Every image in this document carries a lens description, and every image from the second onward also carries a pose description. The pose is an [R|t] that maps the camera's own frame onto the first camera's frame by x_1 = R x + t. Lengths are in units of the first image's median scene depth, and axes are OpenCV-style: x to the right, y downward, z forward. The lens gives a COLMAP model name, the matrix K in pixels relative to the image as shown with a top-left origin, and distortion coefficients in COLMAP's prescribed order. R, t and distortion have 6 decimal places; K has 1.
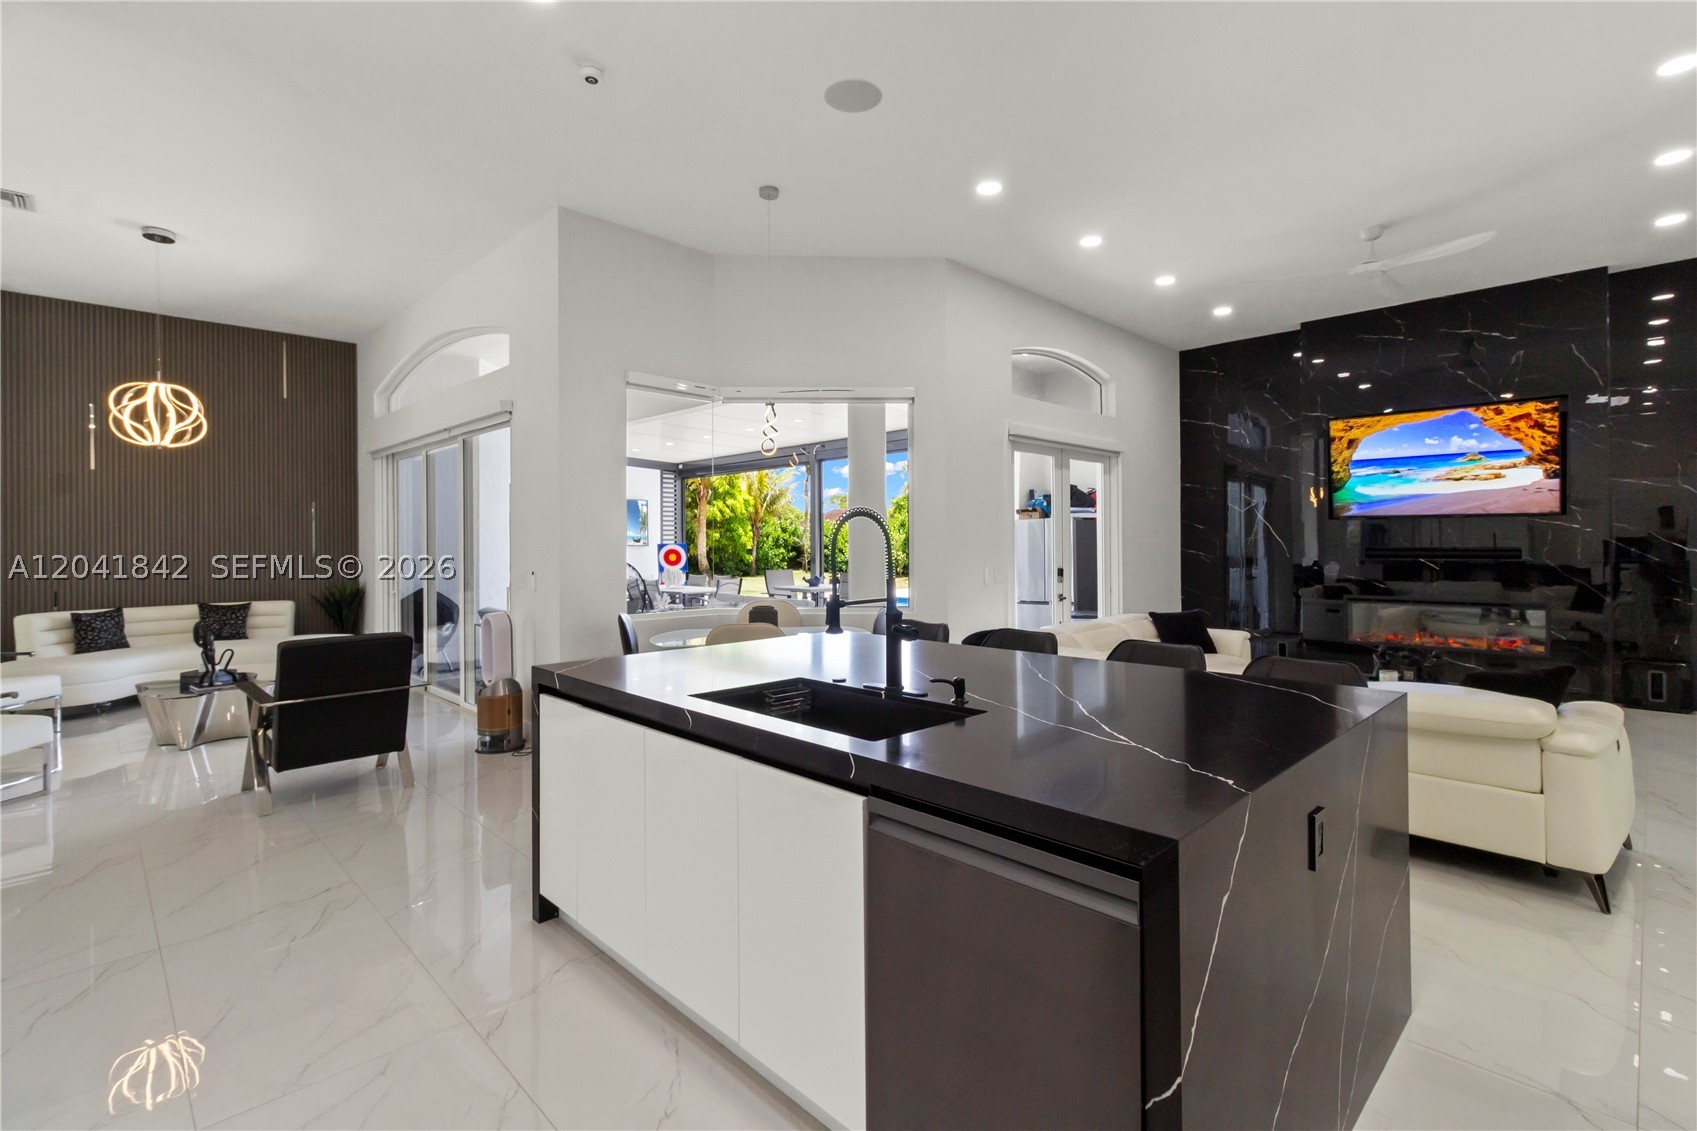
lens RADIAL K [[779.5, 0, 850.1], [0, 779.5, 551.1], [0, 0, 1]] dist [-0.002408, -0.000125]
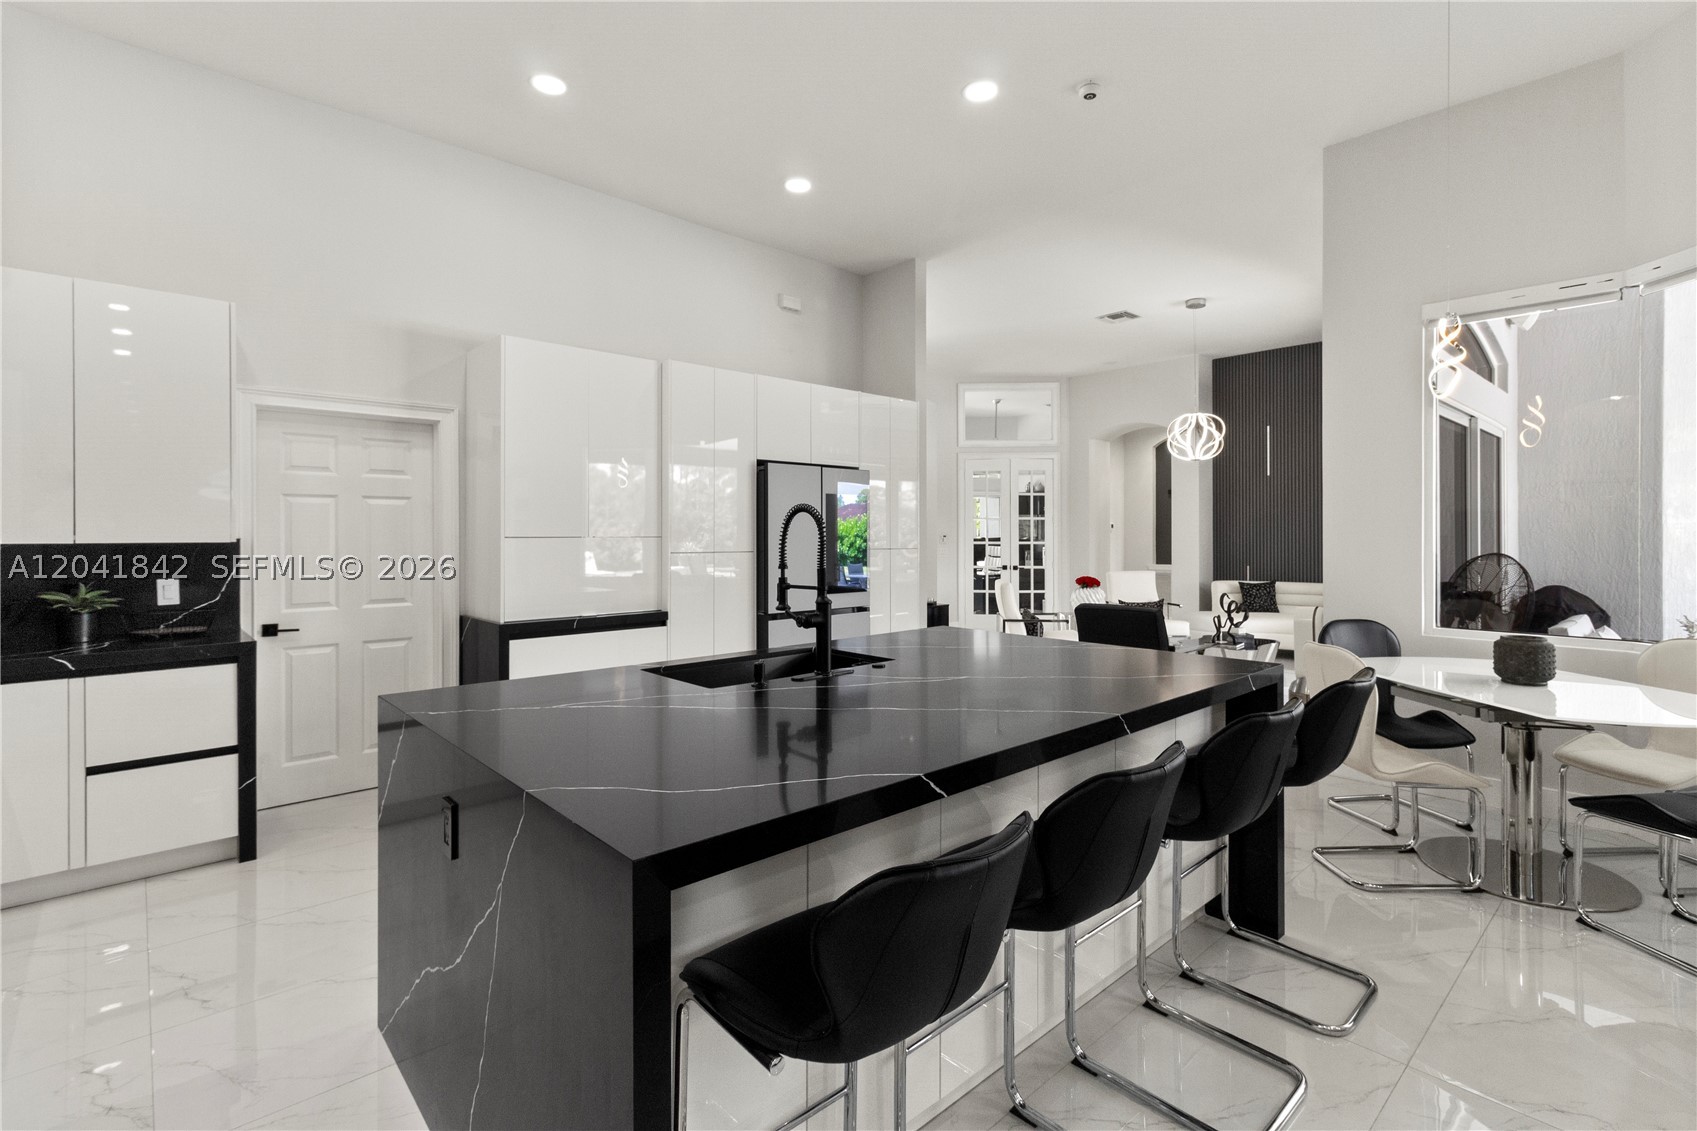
lens RADIAL K [[779.5, 0, 875.0], [0, 779.5, 540.8], [0, 0, 1]] dist [-0.002408, -0.000125]
pose [[-0.015894, 0.010237, -0.999821, 0.467269], [-0.003985, 0.999939, 0.010302, -0.005522], [0.999866, 0.004148, -0.015853, 0.459338]]
